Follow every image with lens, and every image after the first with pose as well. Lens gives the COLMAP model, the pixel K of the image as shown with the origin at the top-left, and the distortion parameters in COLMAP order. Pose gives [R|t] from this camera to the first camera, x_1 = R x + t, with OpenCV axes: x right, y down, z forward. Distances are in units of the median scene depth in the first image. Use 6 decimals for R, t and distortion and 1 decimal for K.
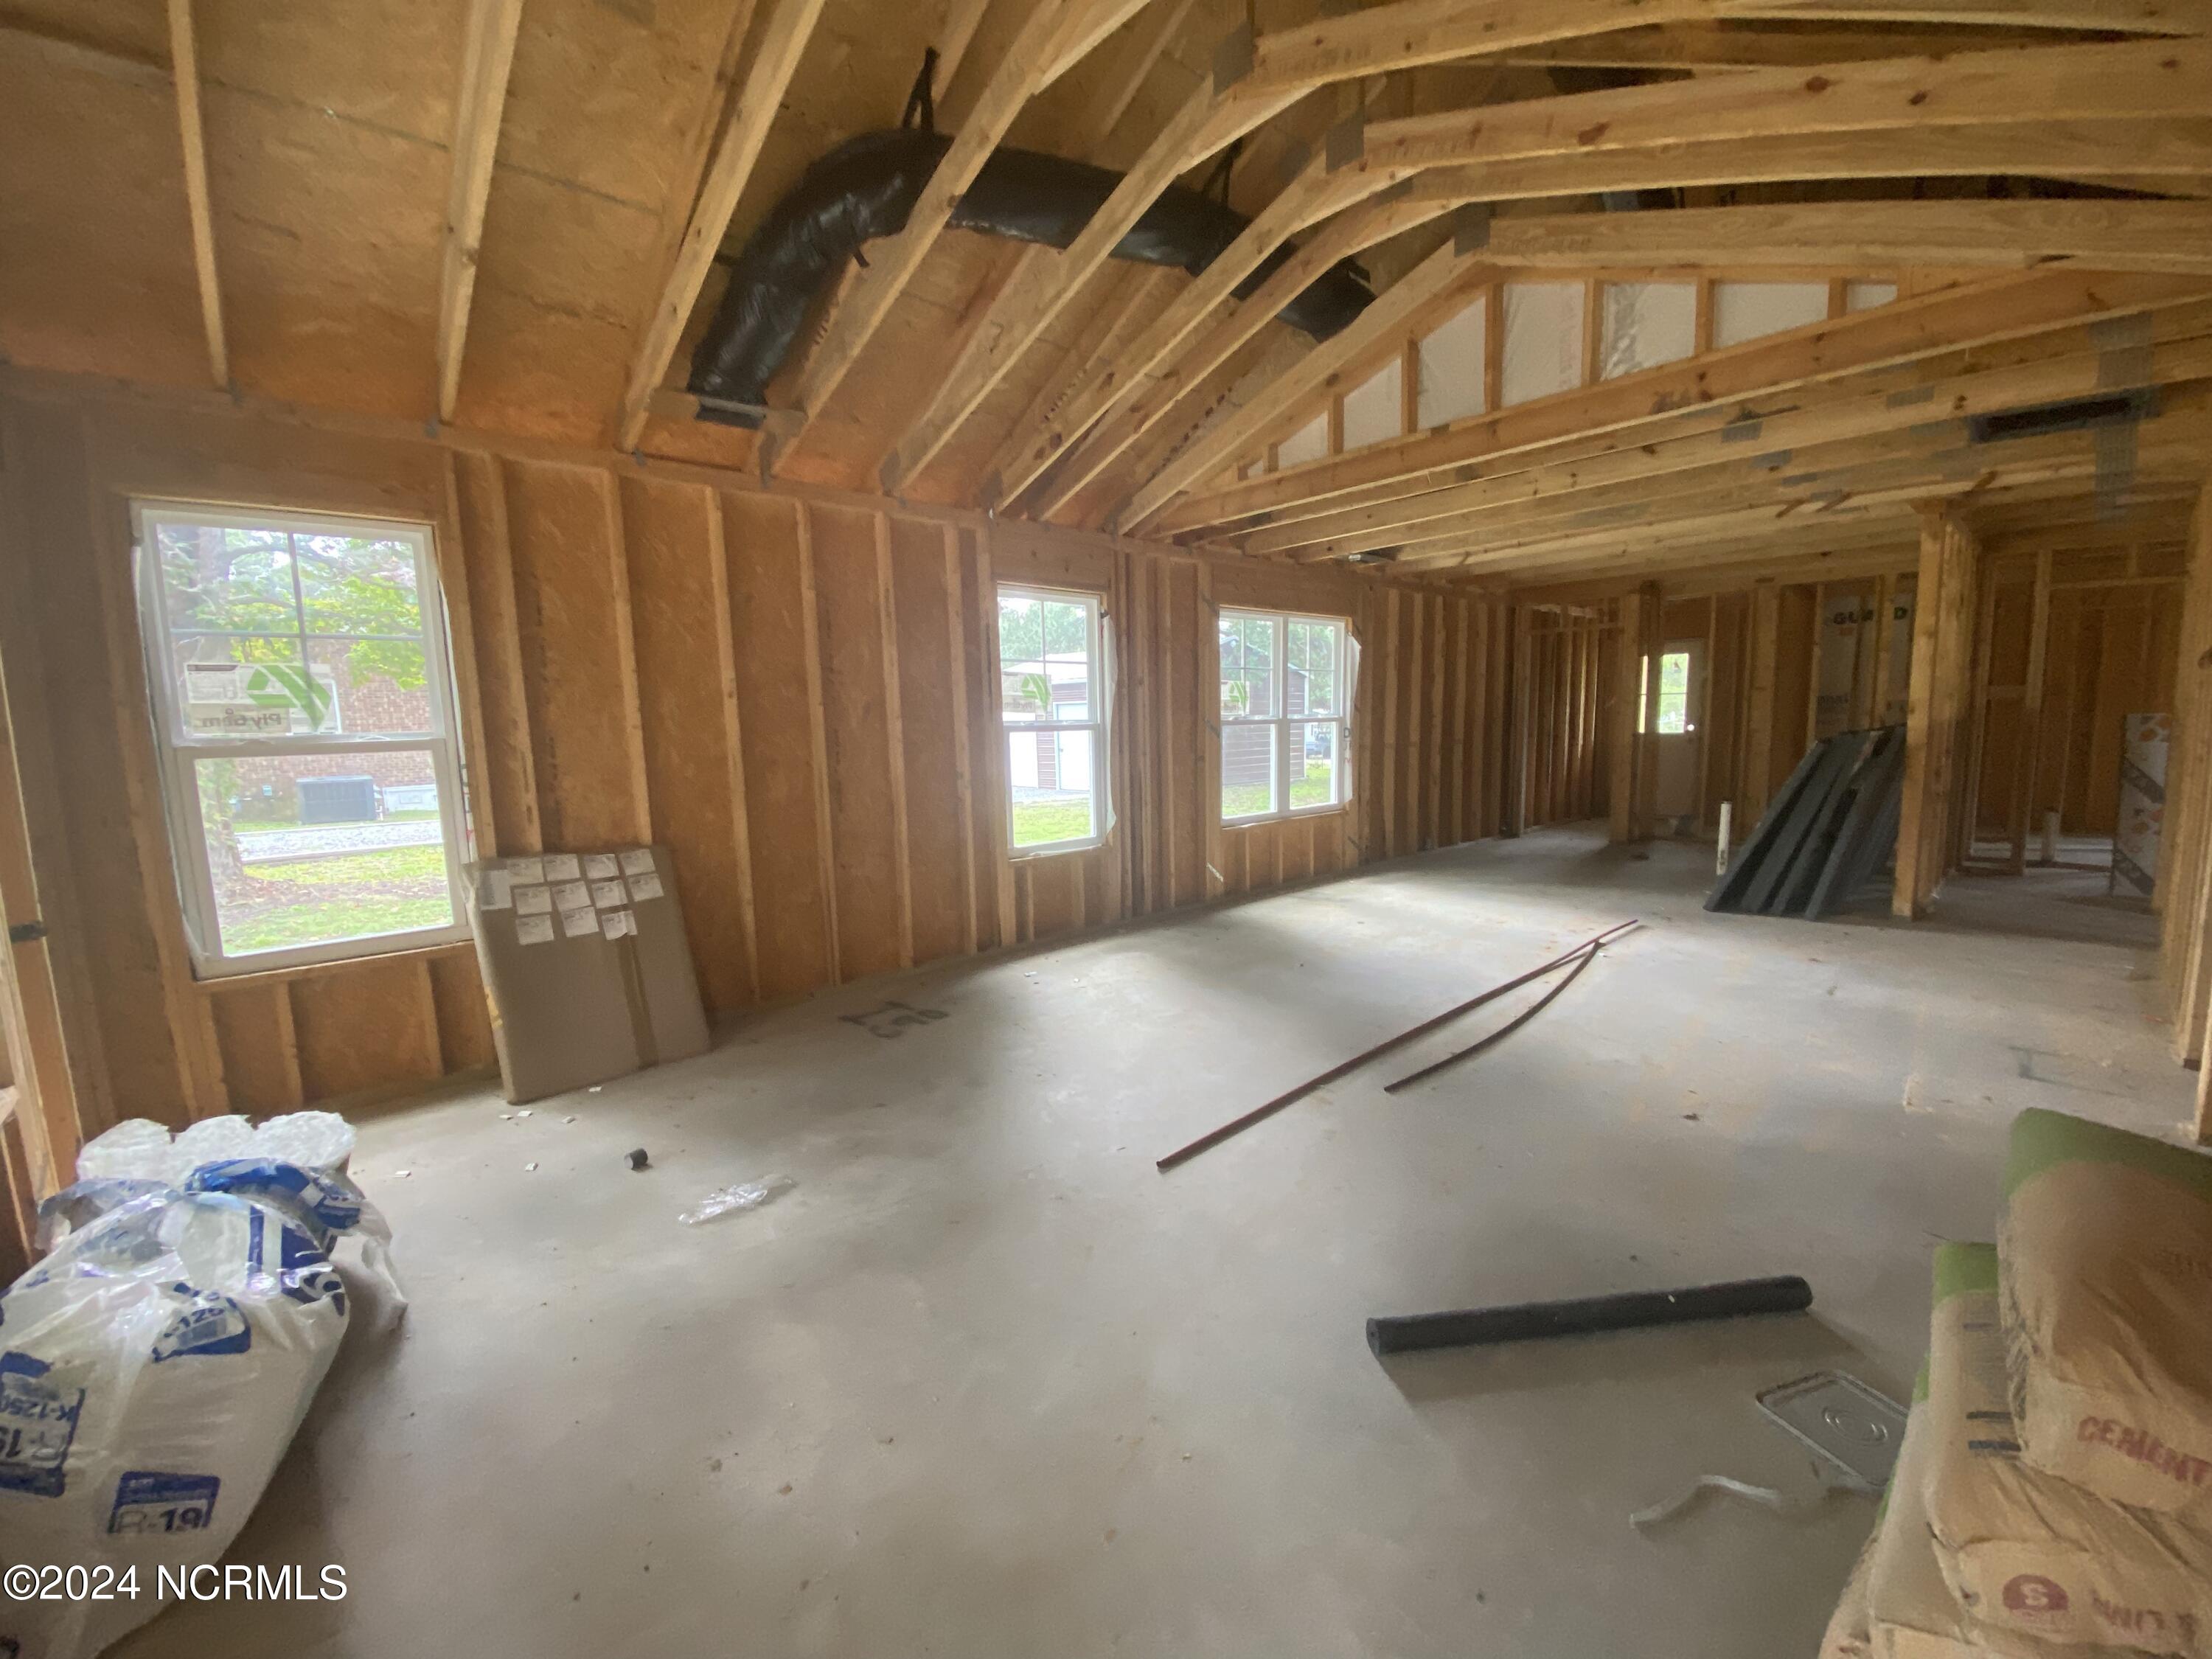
lens RADIAL K [[906.5, 0, 1112.7], [0, 906.5, 844.5], [0, 0, 1]] dist [0.040871, -0.028787]
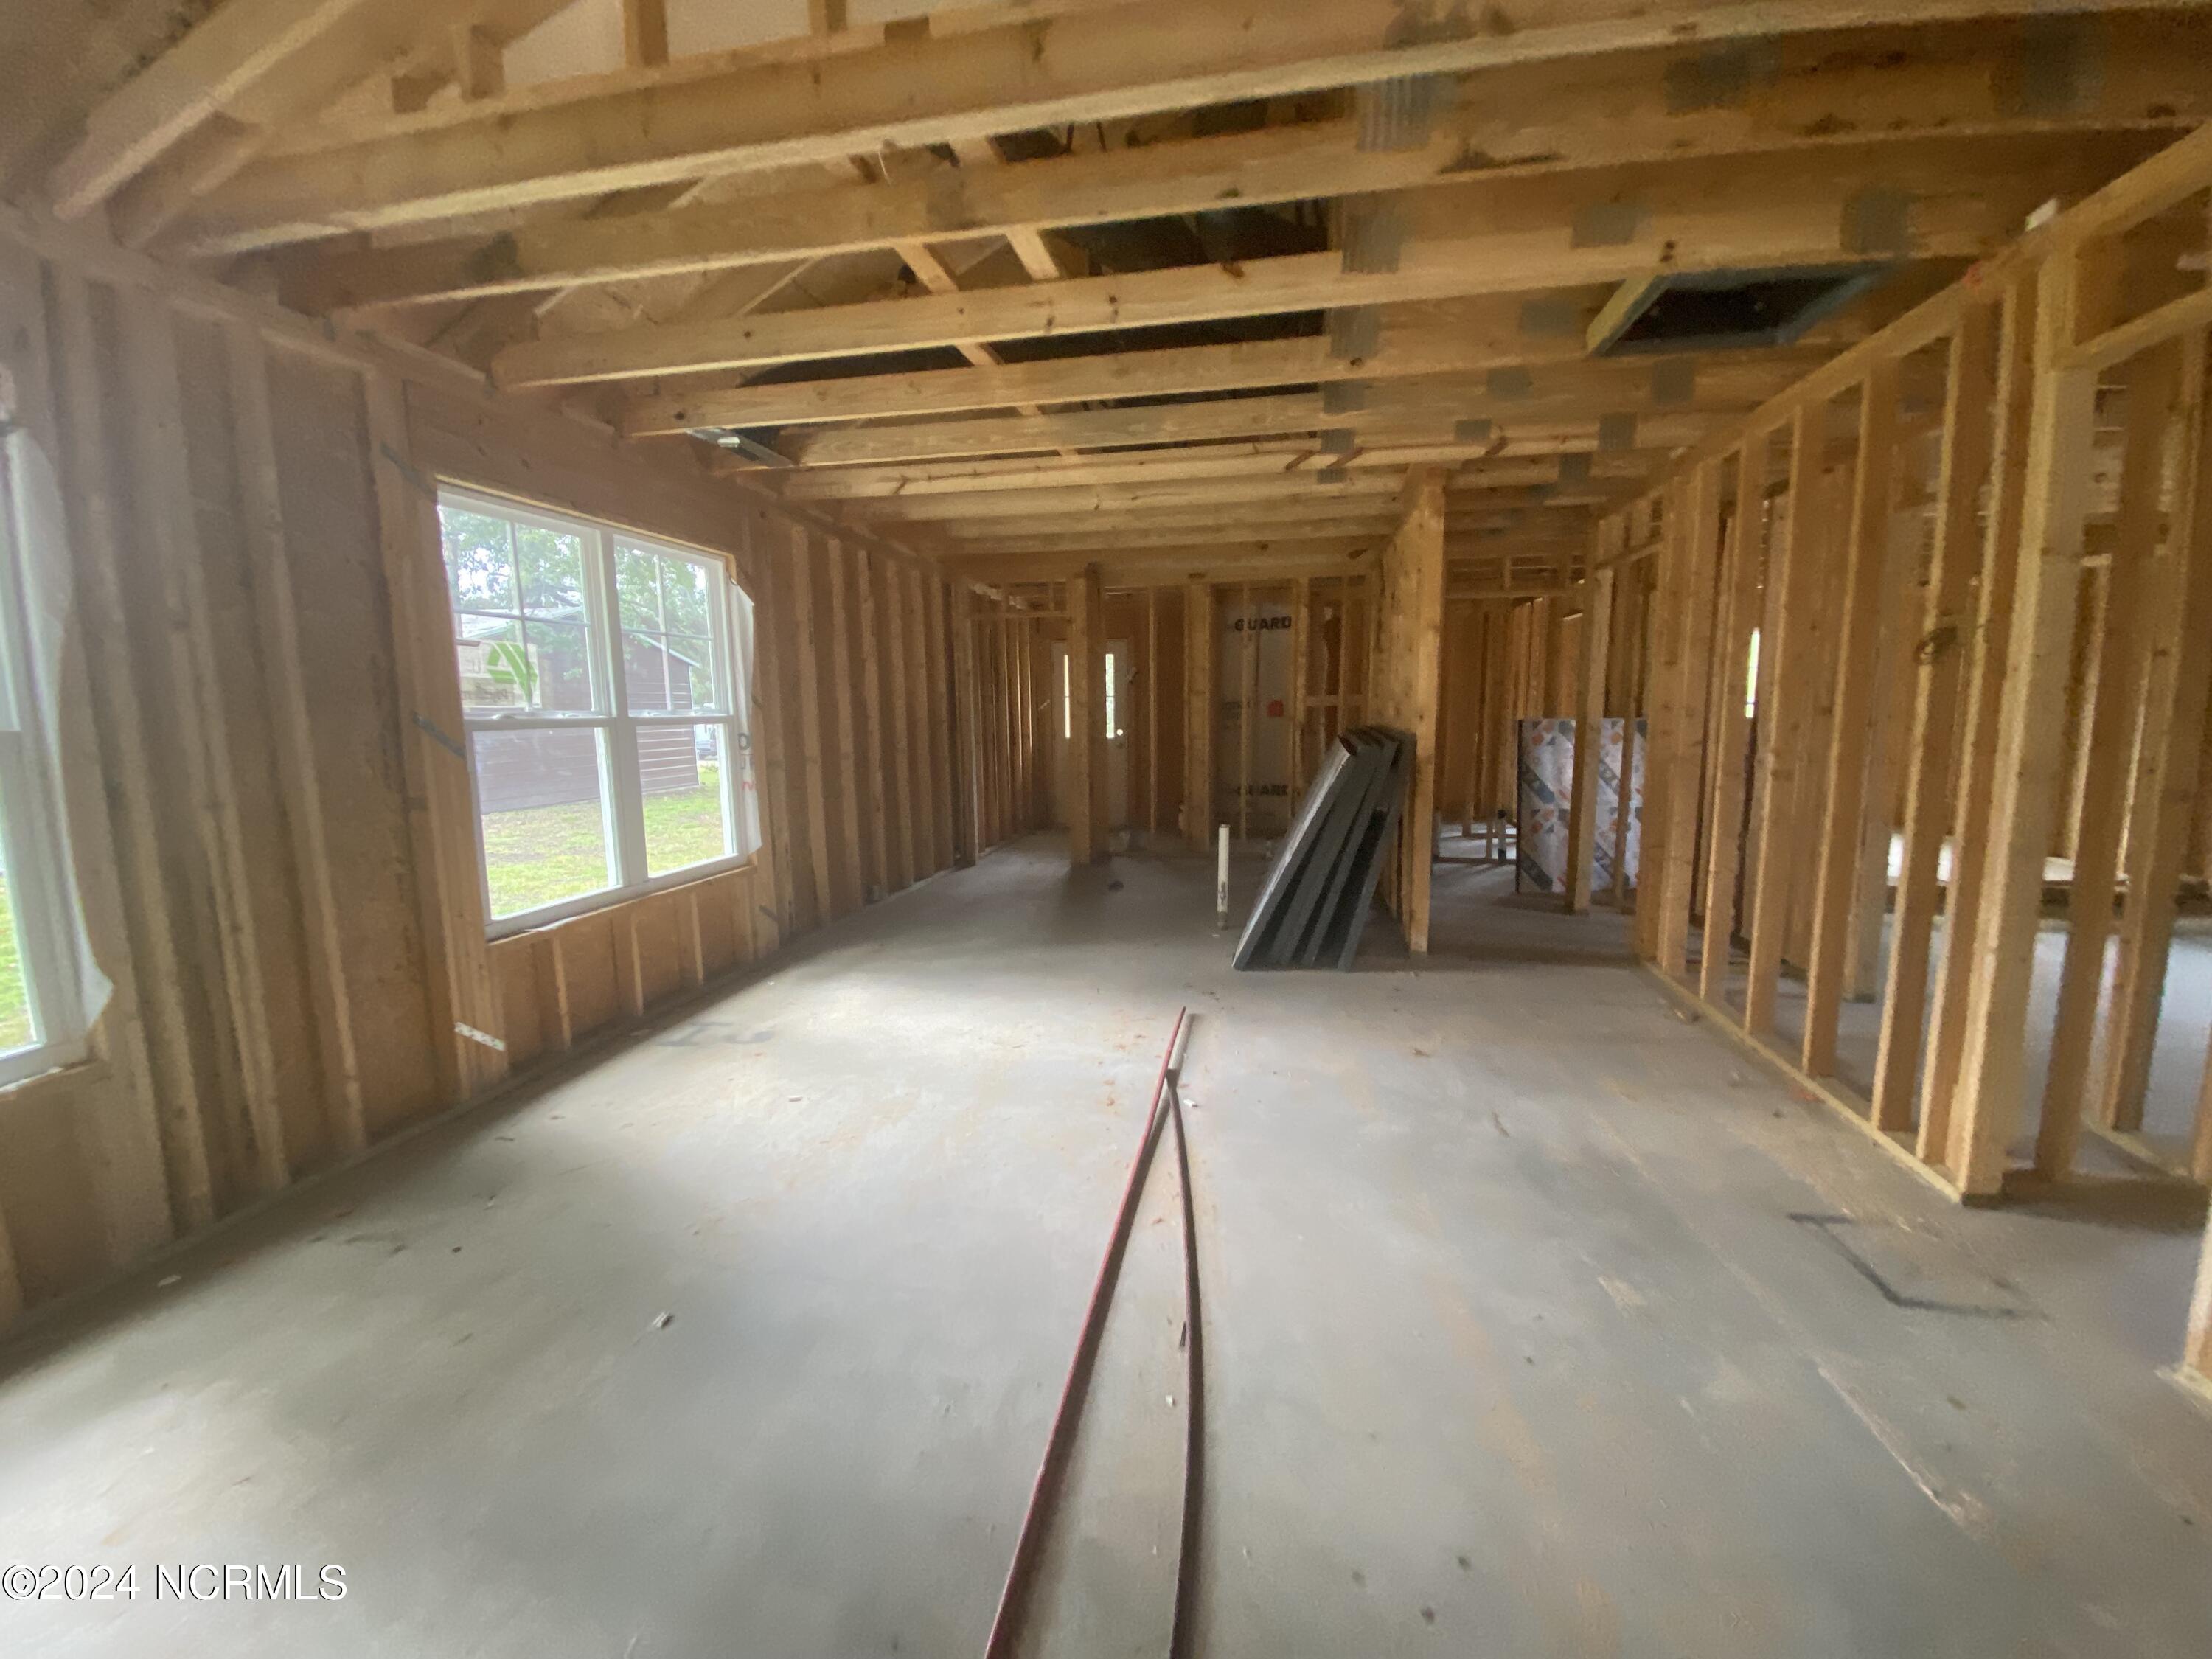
lens RADIAL K [[906.5, 0, 1112.7], [0, 906.5, 844.5], [0, 0, 1]] dist [0.040871, -0.028787]
pose [[0.808617, -0.073038, 0.583784, 0.100520], [0.071491, 0.997109, 0.025725, -0.055165], [-0.583975, 0.020933, 0.811502, 0.378906]]
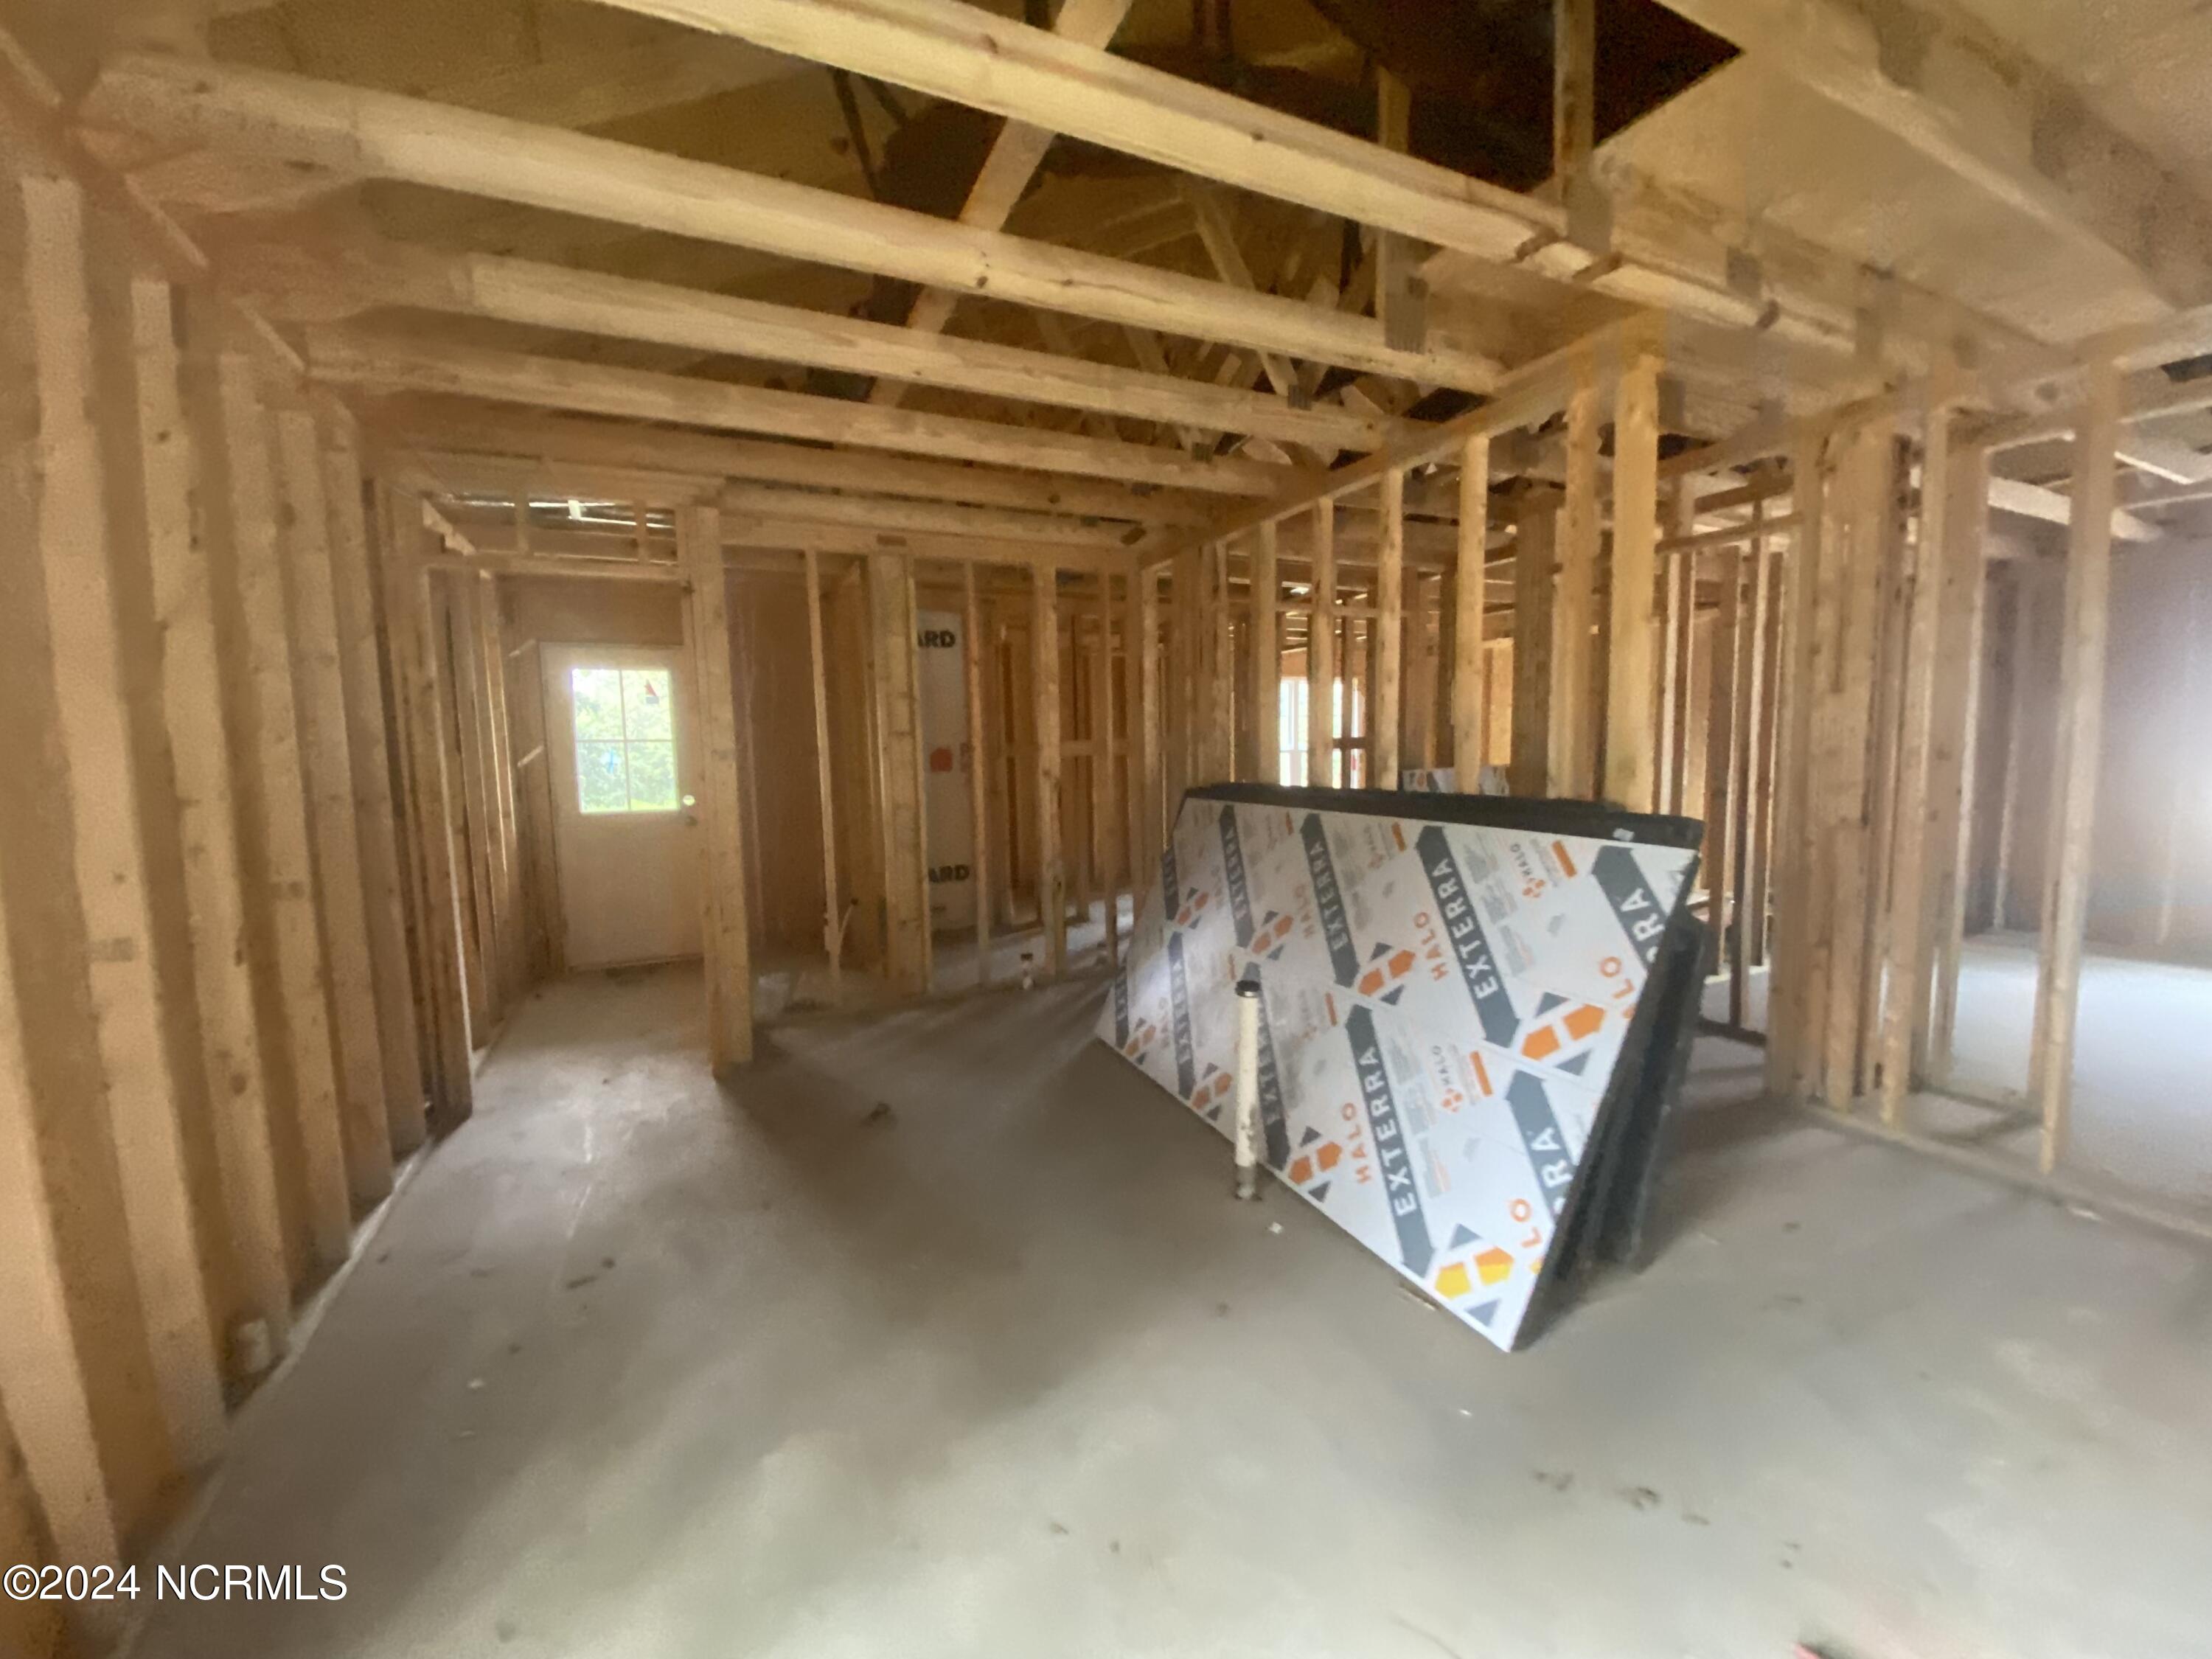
lens RADIAL K [[906.5, 0, 1112.7], [0, 906.5, 844.5], [0, 0, 1]] dist [0.040871, -0.028787]
pose [[0.283273, -0.079574, 0.955732, 0.244081], [0.142644, 0.988963, 0.040062, -0.129495], [-0.948372, 0.124981, 0.291497, 0.890658]]
